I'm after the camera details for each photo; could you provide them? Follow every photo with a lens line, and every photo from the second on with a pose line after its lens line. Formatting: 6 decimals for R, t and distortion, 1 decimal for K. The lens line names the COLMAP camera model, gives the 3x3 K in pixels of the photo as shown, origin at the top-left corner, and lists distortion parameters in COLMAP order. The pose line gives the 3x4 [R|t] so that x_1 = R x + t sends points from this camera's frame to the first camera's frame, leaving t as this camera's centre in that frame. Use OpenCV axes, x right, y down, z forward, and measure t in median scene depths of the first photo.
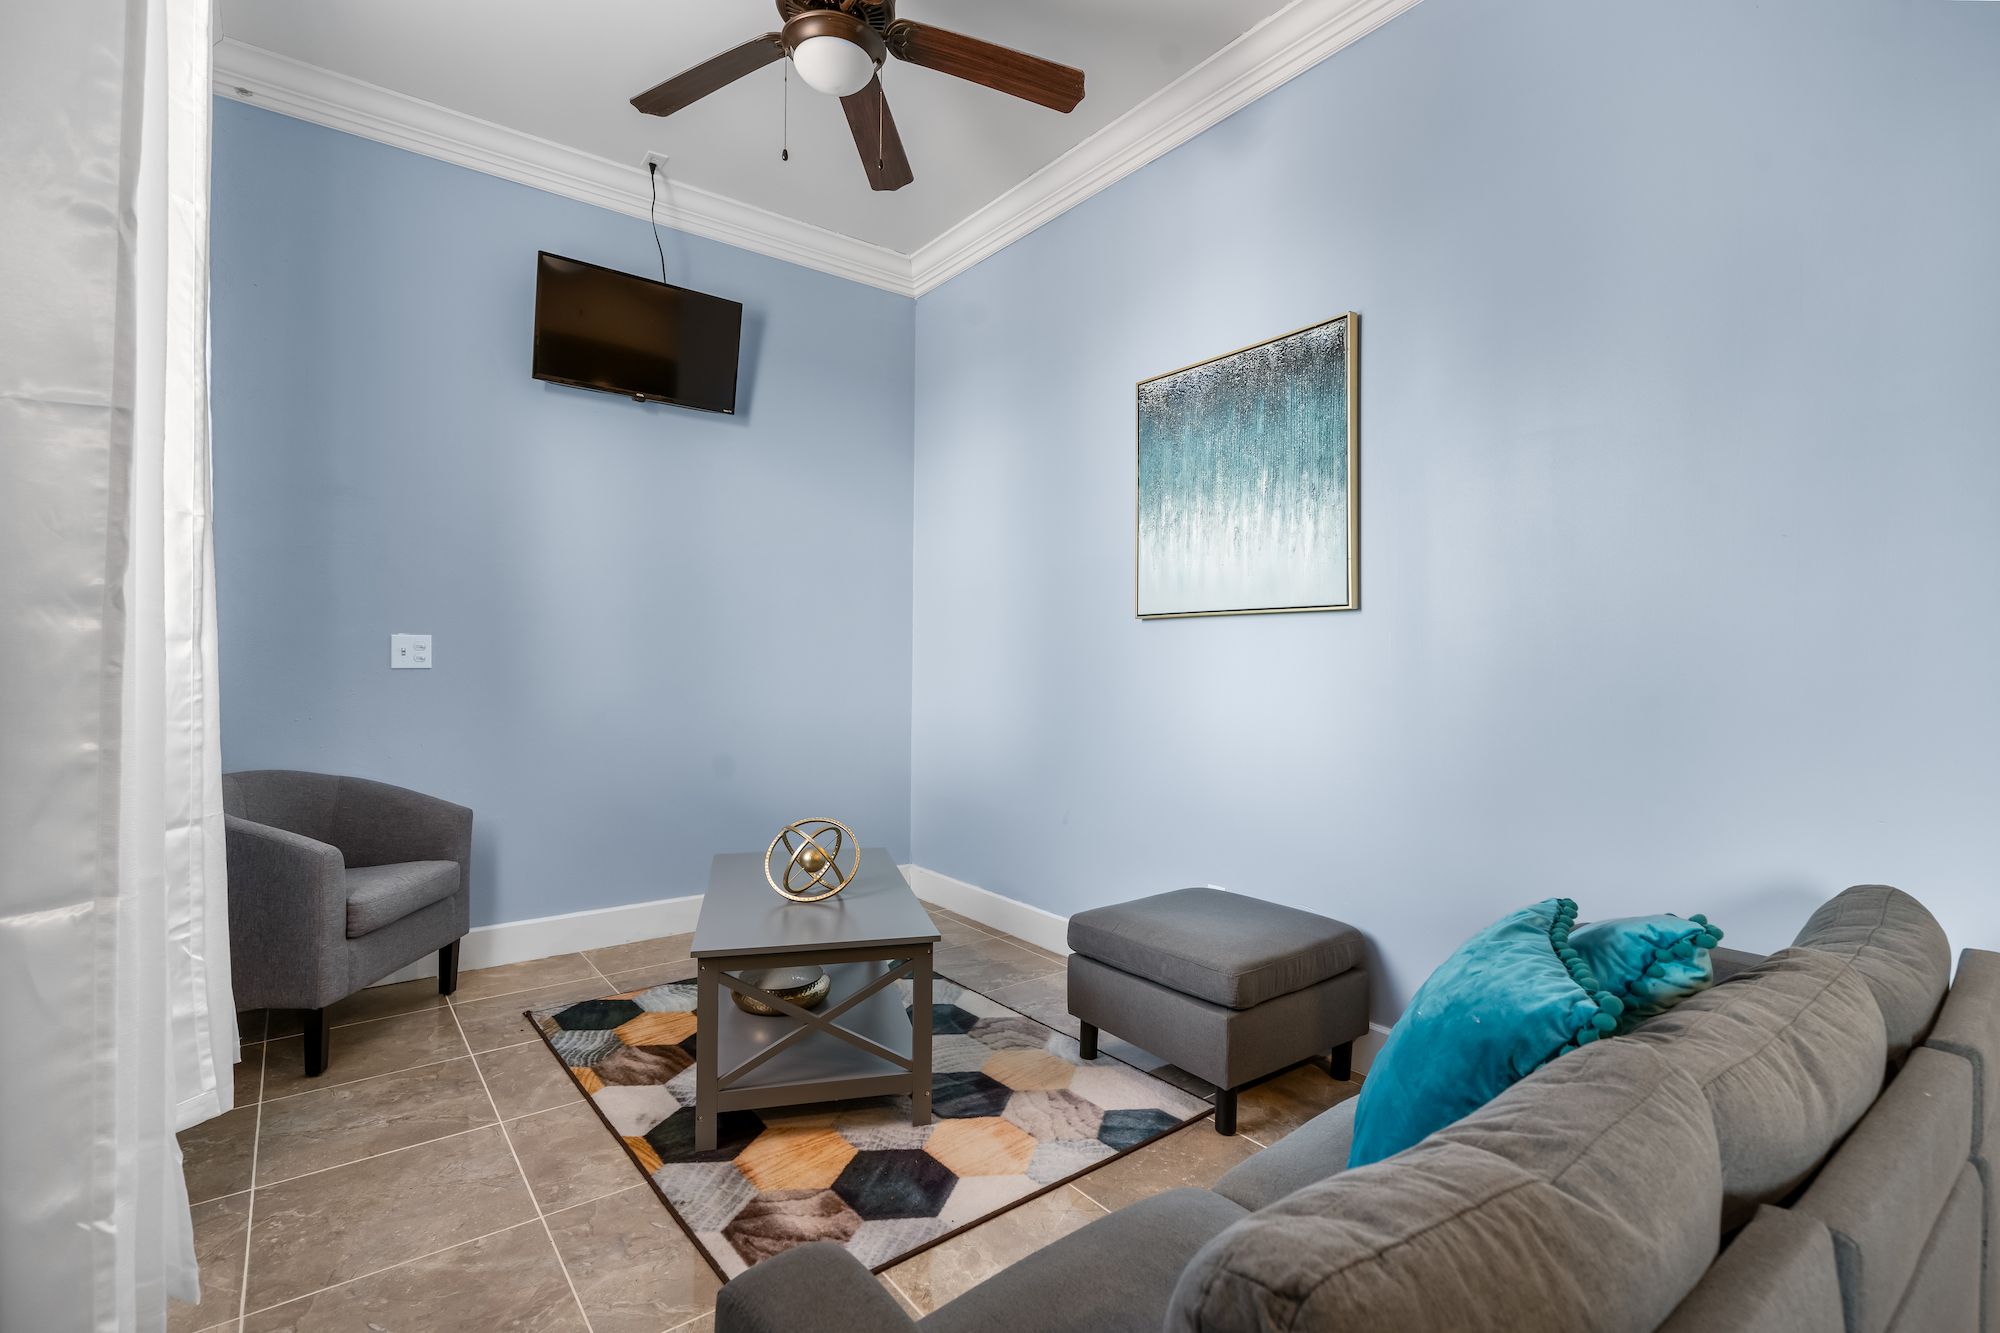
lens RADIAL K [[915.5, 0, 1001.6], [0, 915.5, 663.9], [0, 0, 1]] dist [0.001038, -0.000182]
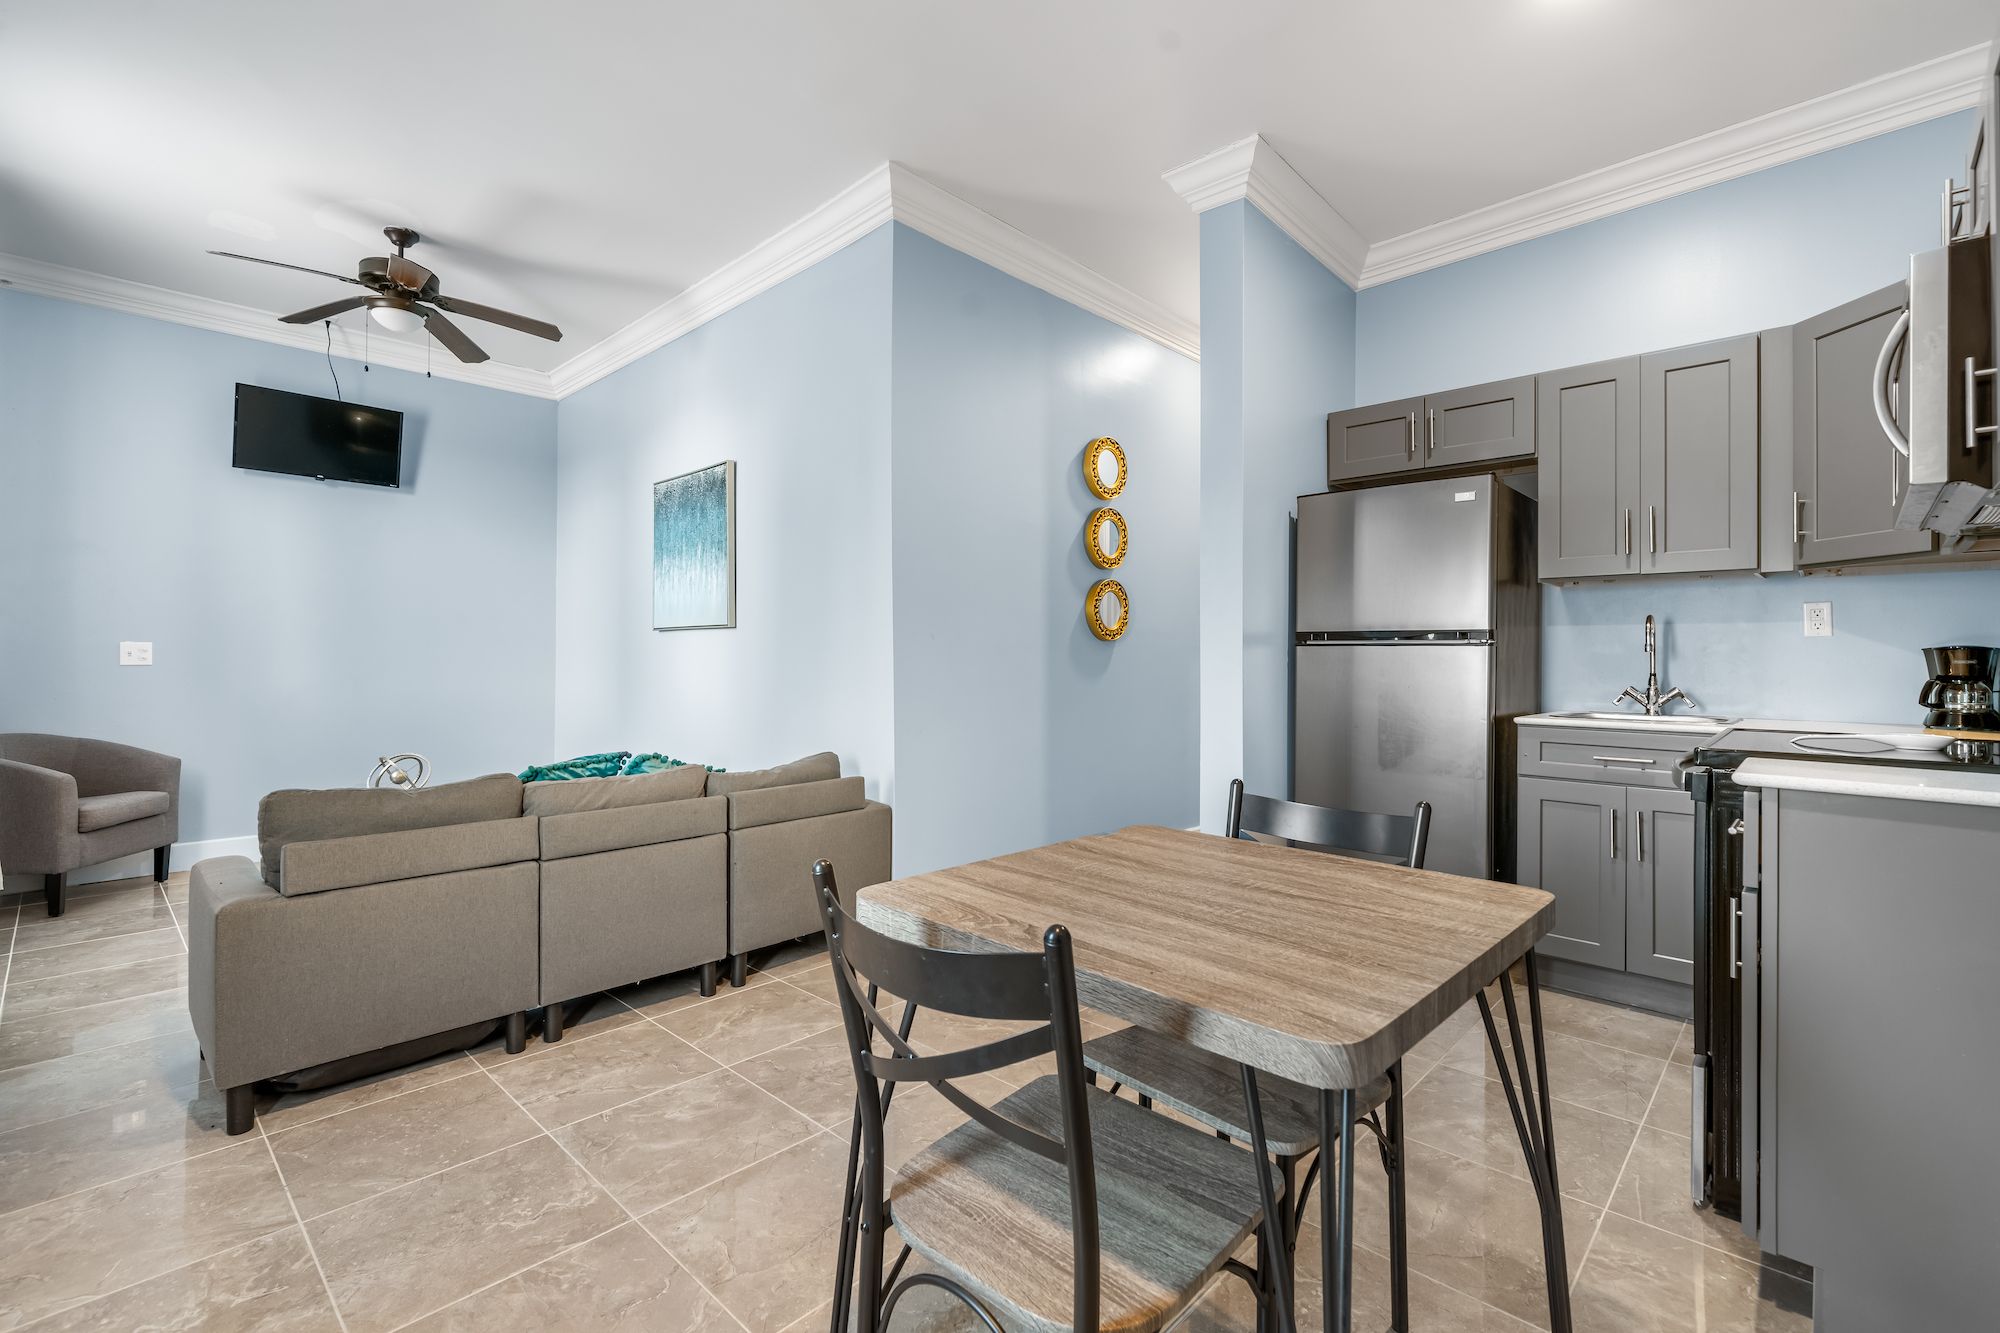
lens RADIAL K [[880.6, 0, 992.4], [0, 880.6, 651.8], [0, 0, 1]] dist [0.000408, 0.000777]
pose [[0.987488, -0.004932, 0.157617, 0.527389], [0.006414, 0.999940, -0.008897, 0.005590], [-0.157563, 0.009796, 0.987460, -0.660540]]
